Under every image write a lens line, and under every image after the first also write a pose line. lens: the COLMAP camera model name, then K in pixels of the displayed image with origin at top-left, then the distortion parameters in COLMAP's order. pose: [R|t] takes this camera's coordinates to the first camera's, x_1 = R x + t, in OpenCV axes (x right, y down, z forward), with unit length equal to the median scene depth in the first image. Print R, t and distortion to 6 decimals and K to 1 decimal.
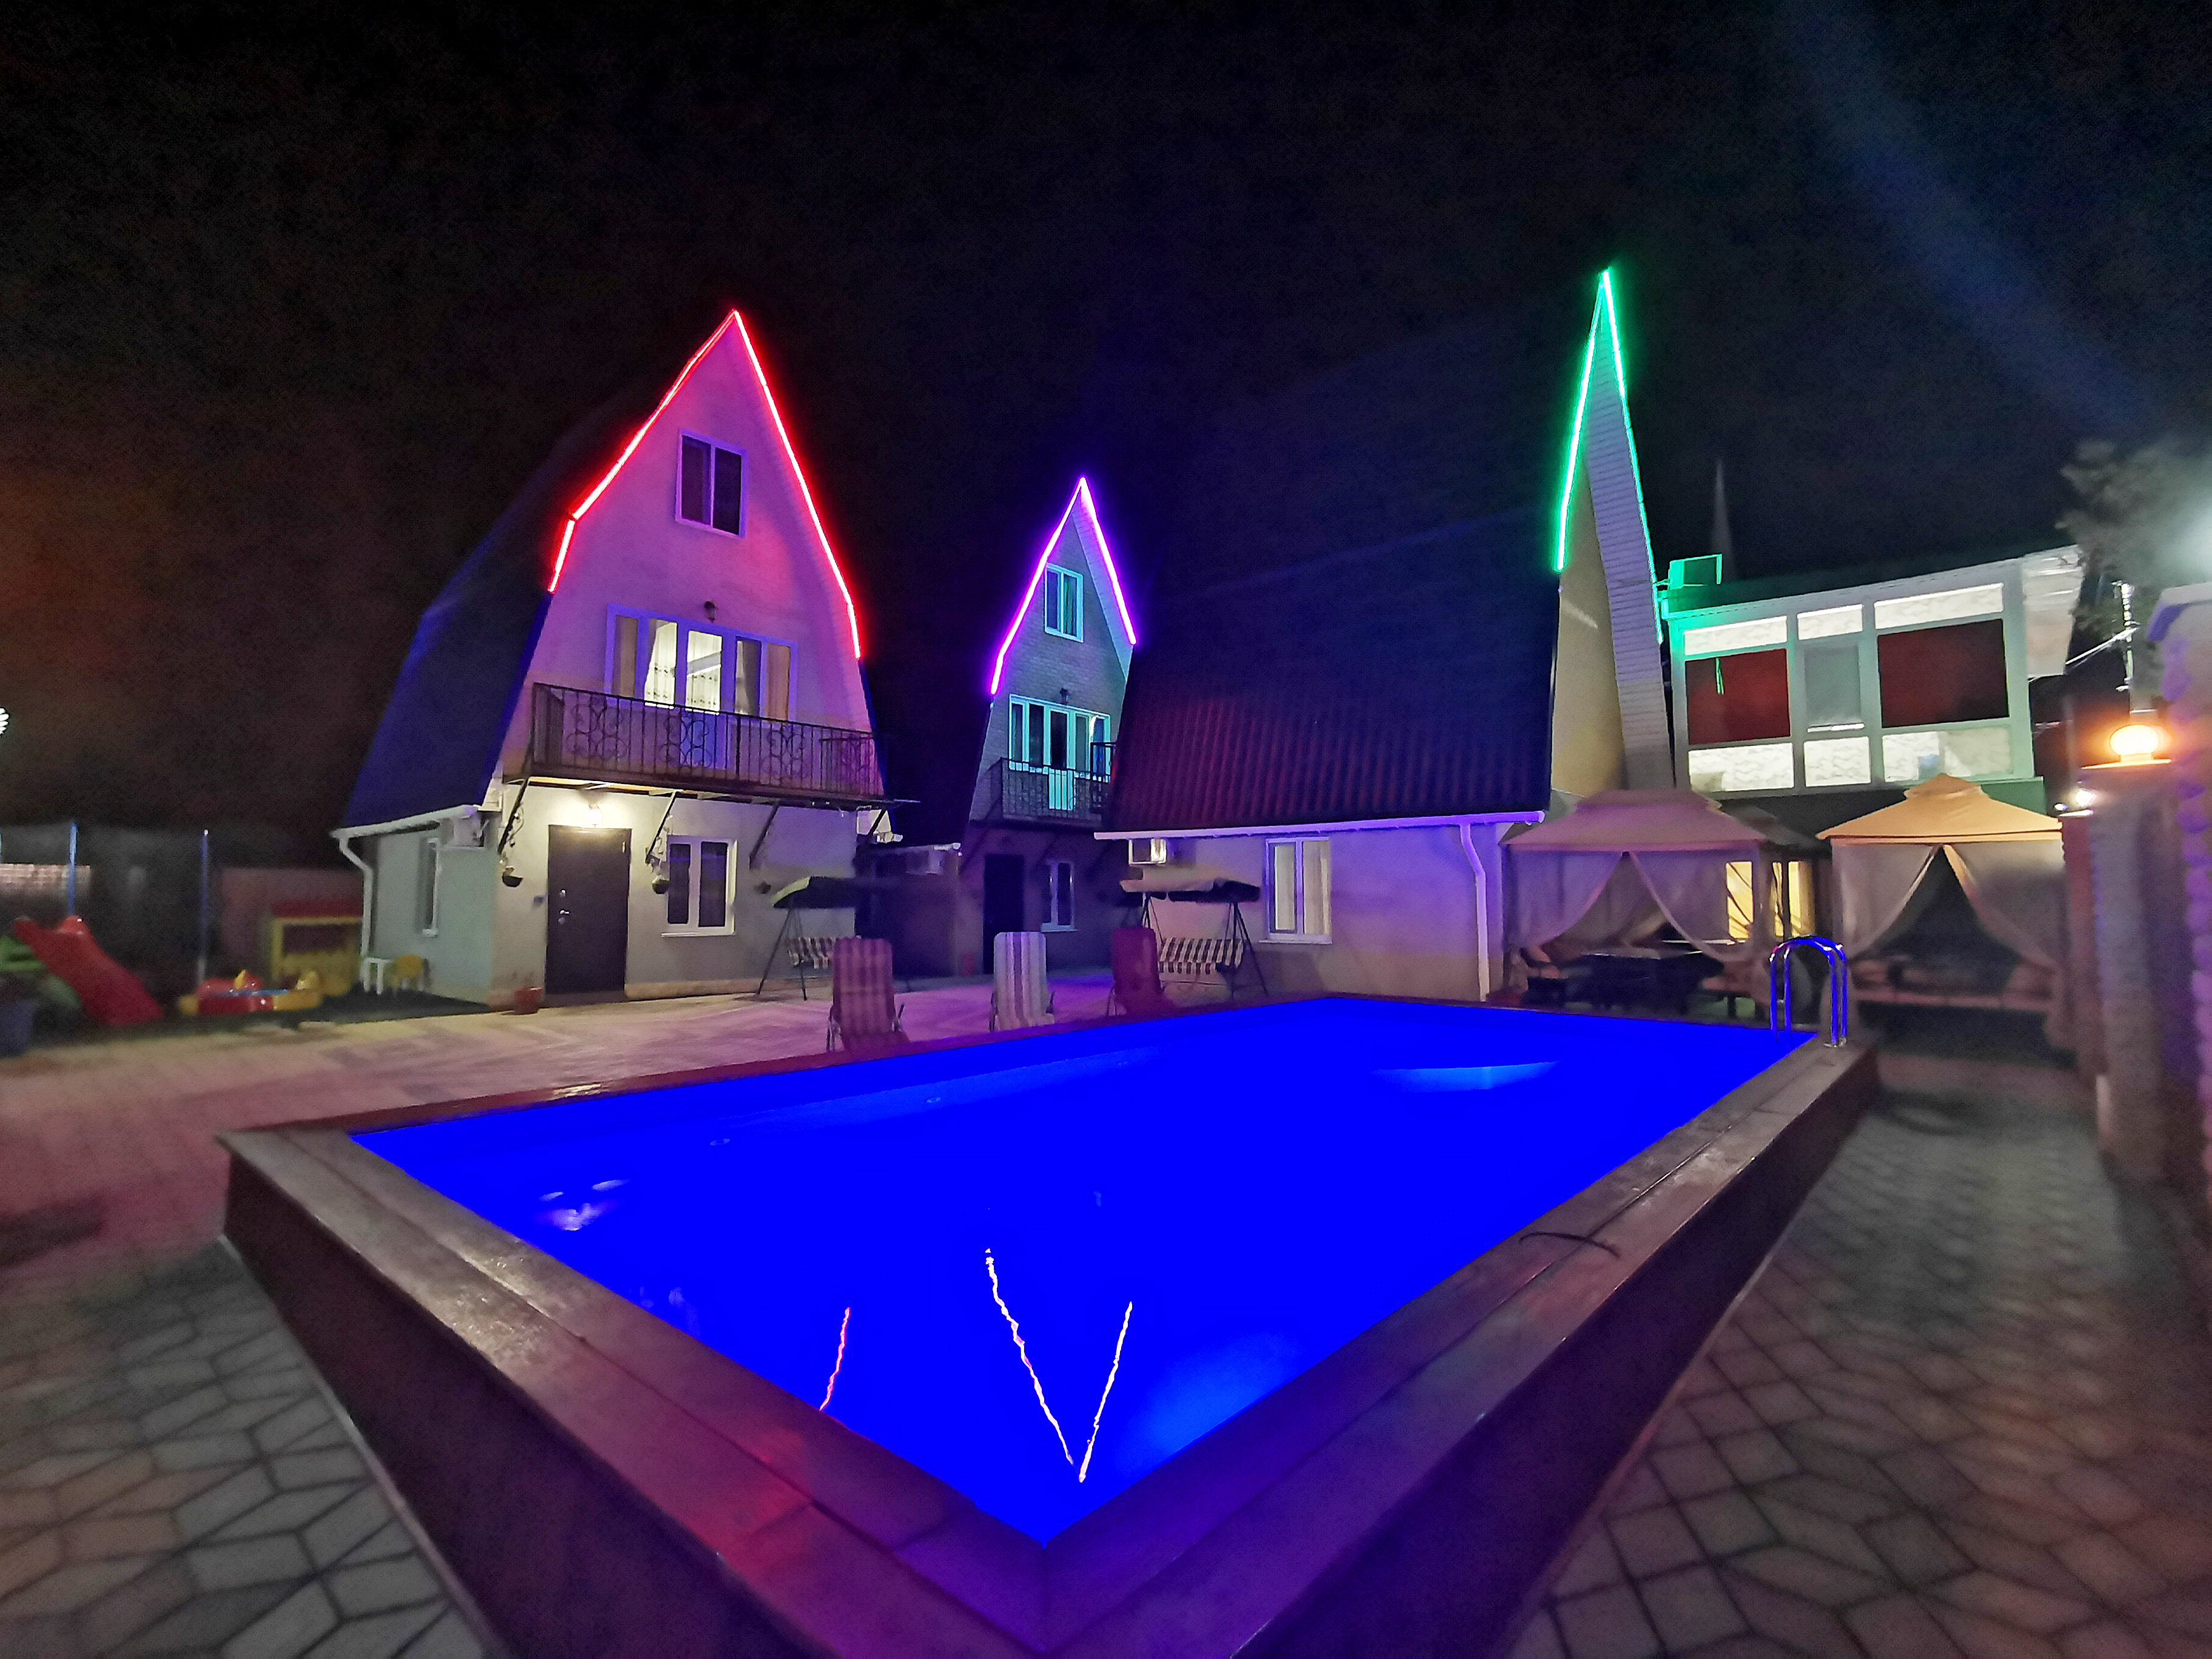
lens RADIAL K [[1001.9, 0, 1106.0], [0, 1001.9, 829.5], [0, 0, 1]] dist [0.001610, 0.000013]
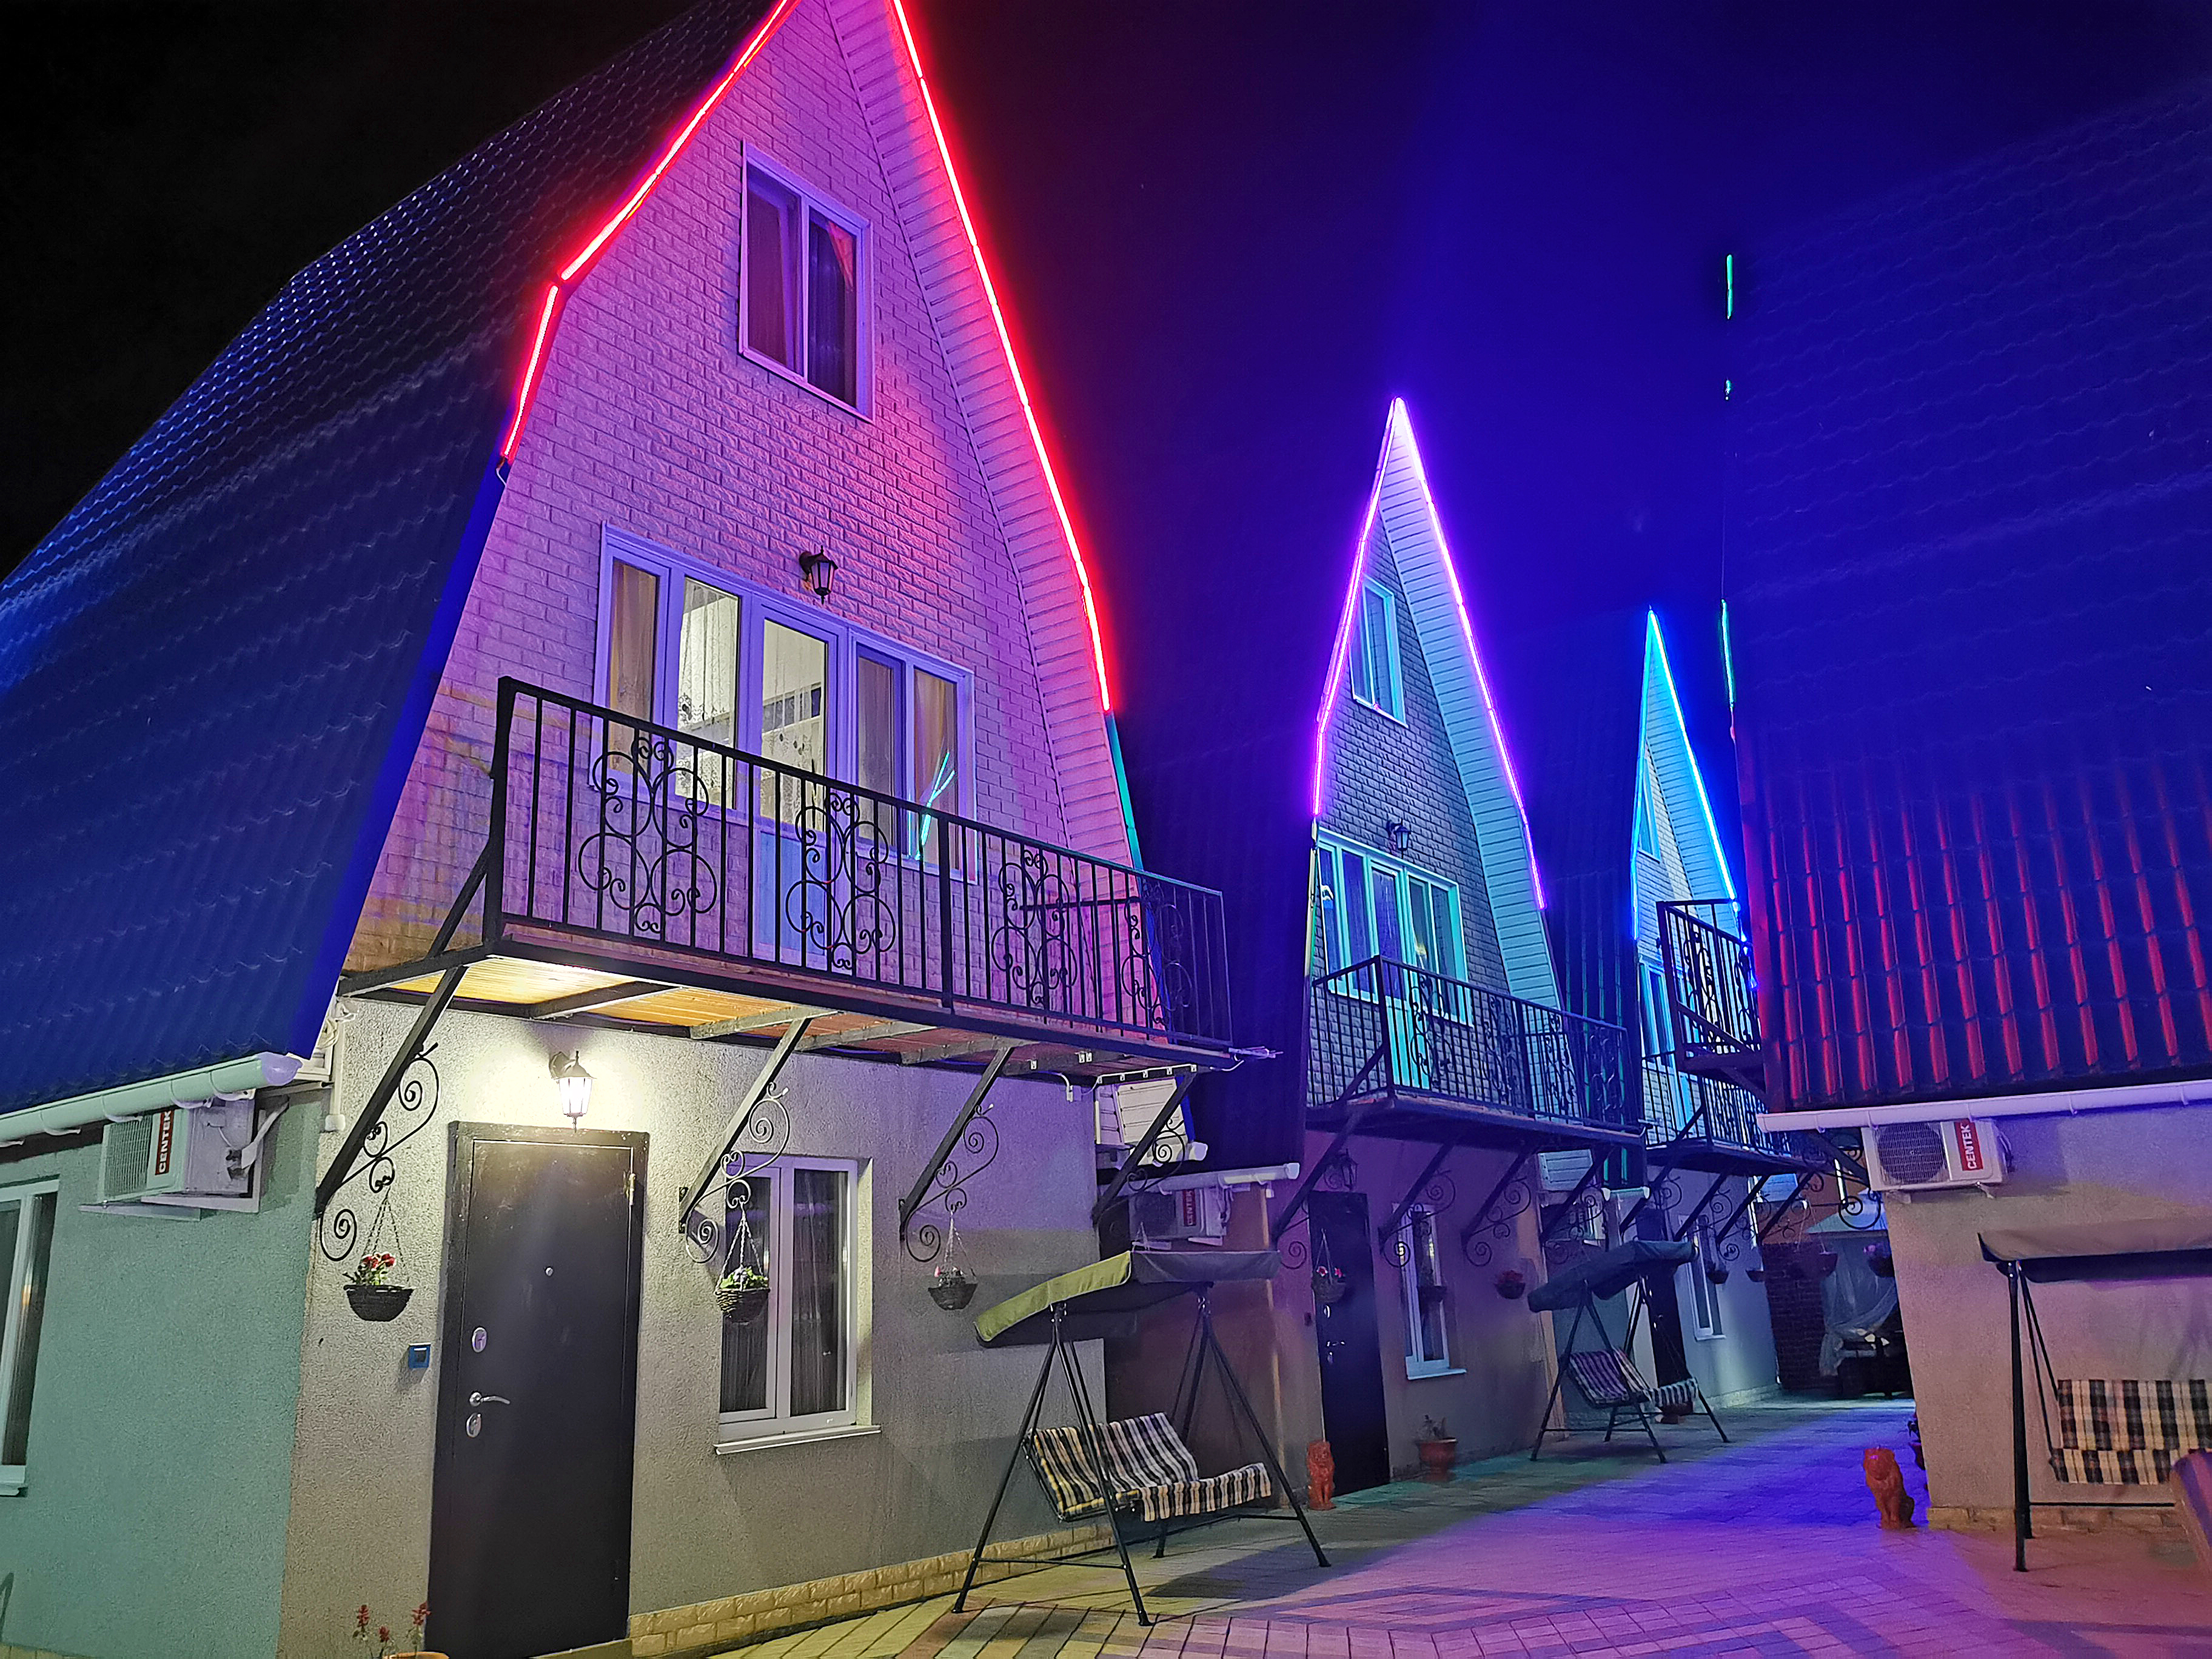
lens RADIAL K [[1675.4, 0, 1106.0], [0, 1675.4, 829.5], [0, 0, 1]] dist [0.007917, -0.000531]
pose [[0.992133, -0.010744, 0.124724, -0.363911], [0.035746, 0.979142, -0.200006, 0.017167], [-0.119974, 0.202891, 0.971824, 0.367990]]
